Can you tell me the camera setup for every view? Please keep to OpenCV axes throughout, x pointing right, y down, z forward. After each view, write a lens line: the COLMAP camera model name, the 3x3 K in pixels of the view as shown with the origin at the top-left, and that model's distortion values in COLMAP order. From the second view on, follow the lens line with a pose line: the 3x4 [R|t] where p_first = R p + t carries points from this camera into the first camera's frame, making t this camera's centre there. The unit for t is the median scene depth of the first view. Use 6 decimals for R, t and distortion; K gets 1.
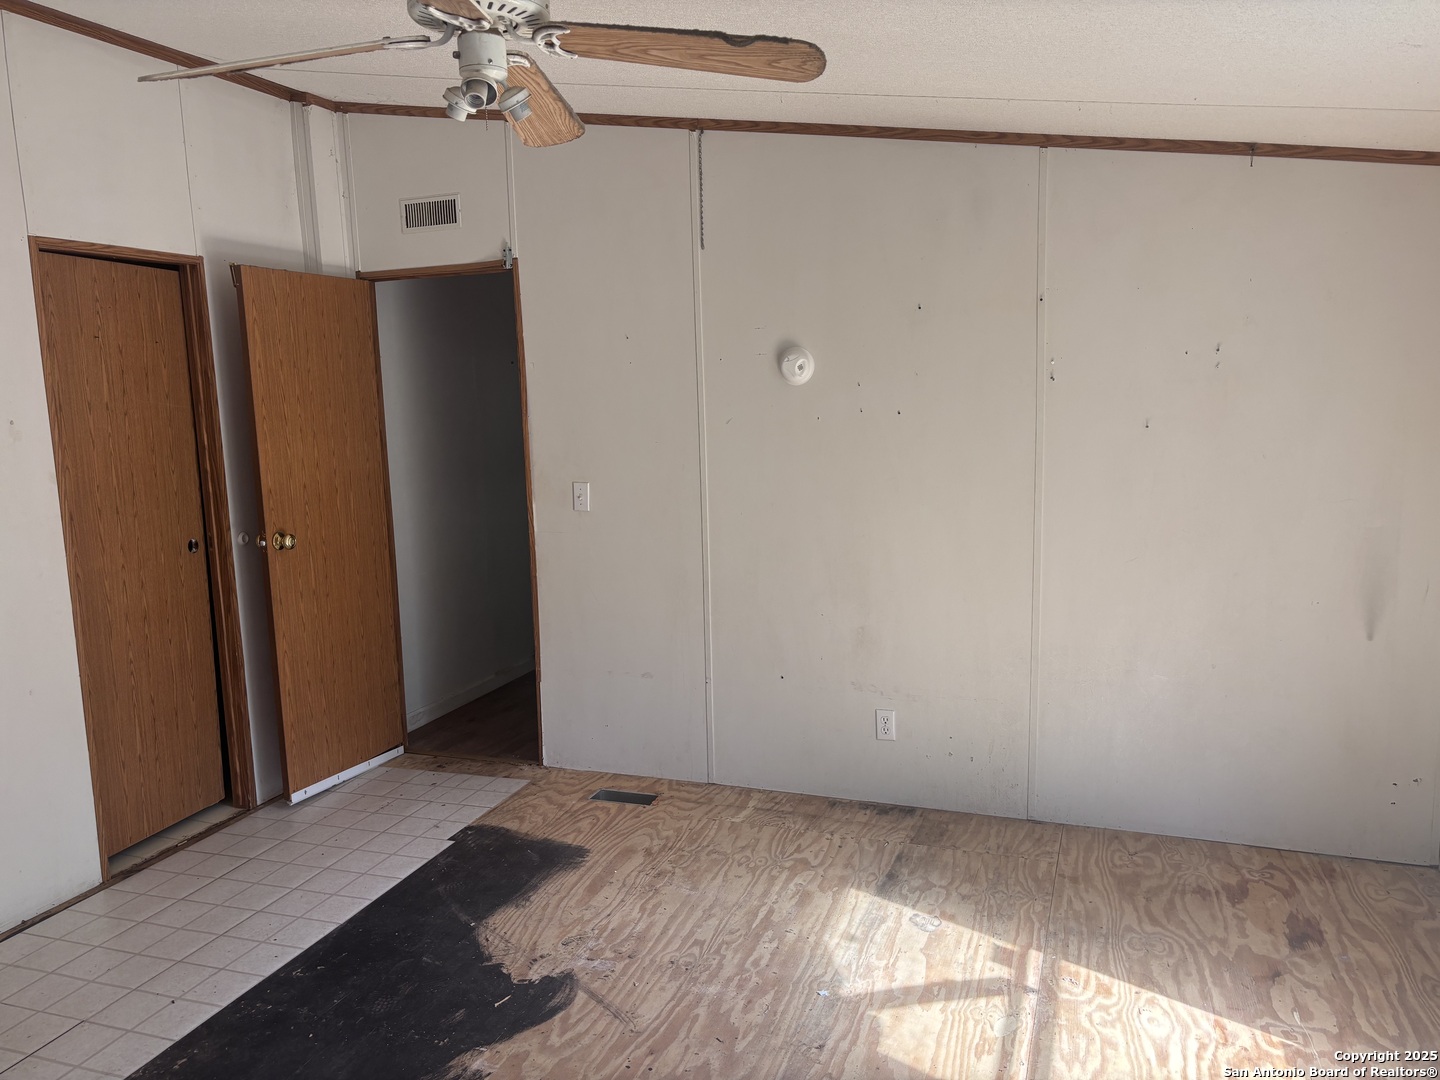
lens RADIAL K [[1091.0, 0, 719.9], [0, 1091.0, 544.9], [0, 0, 1]] dist [0.048858, -0.051576]
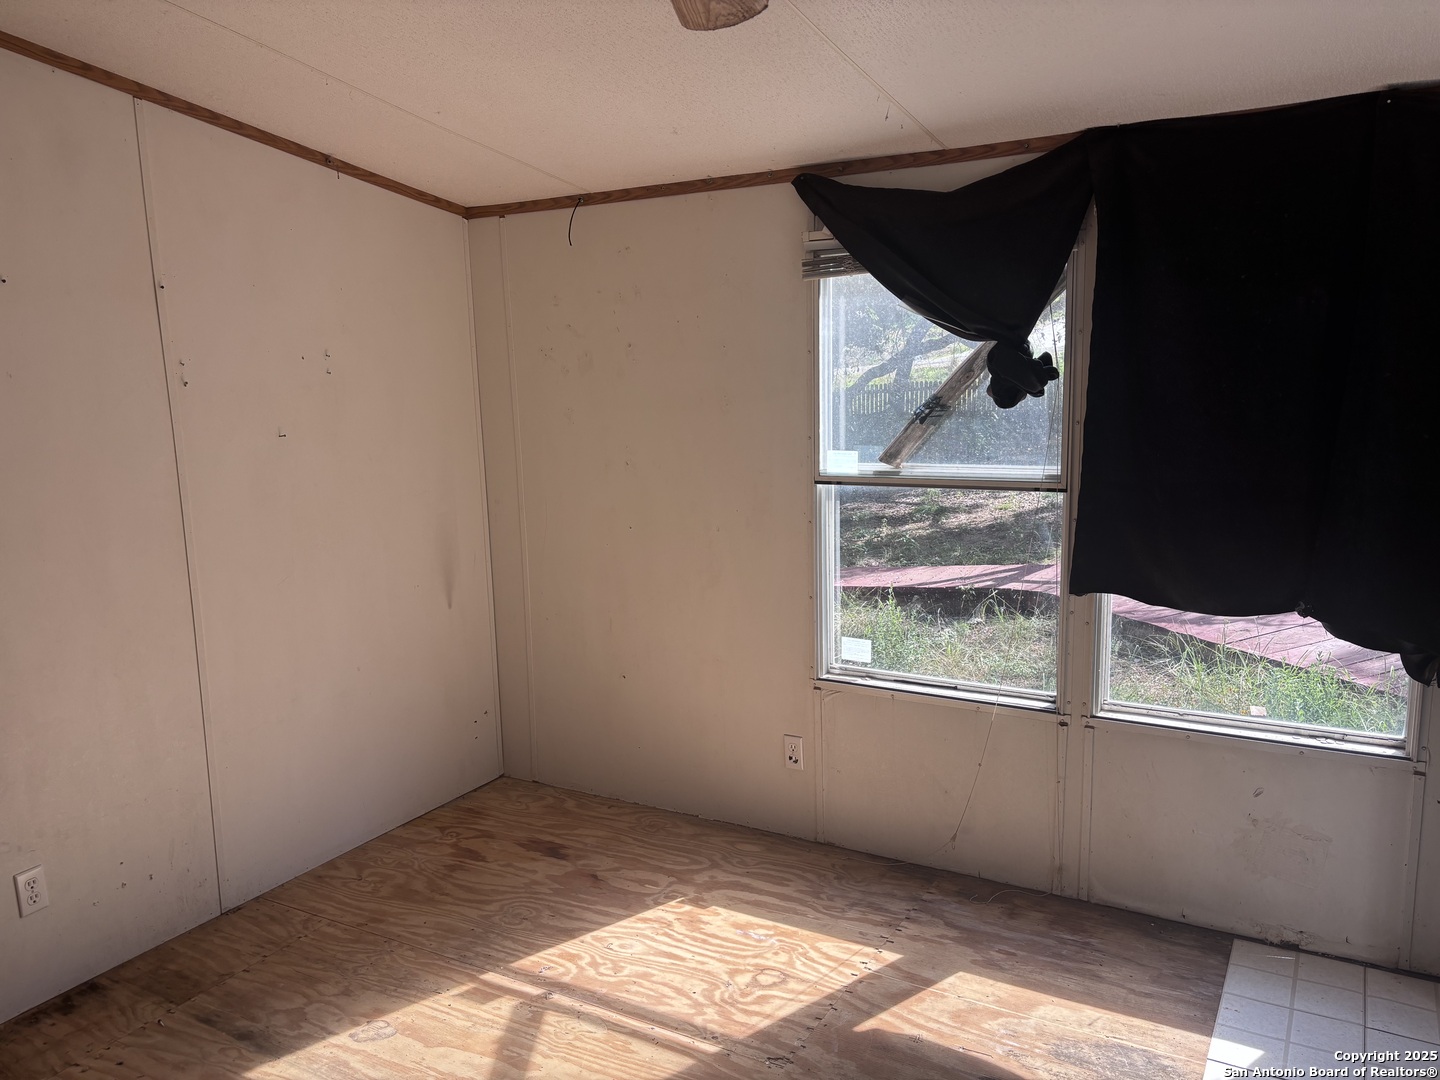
lens RADIAL K [[1091.0, 0, 719.9], [0, 1091.0, 544.9], [0, 0, 1]] dist [0.048858, -0.051576]
pose [[0.169511, -0.137528, 0.975885, -0.515648], [0.165127, 0.980180, 0.109451, -0.062965], [-0.971596, 0.142591, 0.188861, 0.521649]]
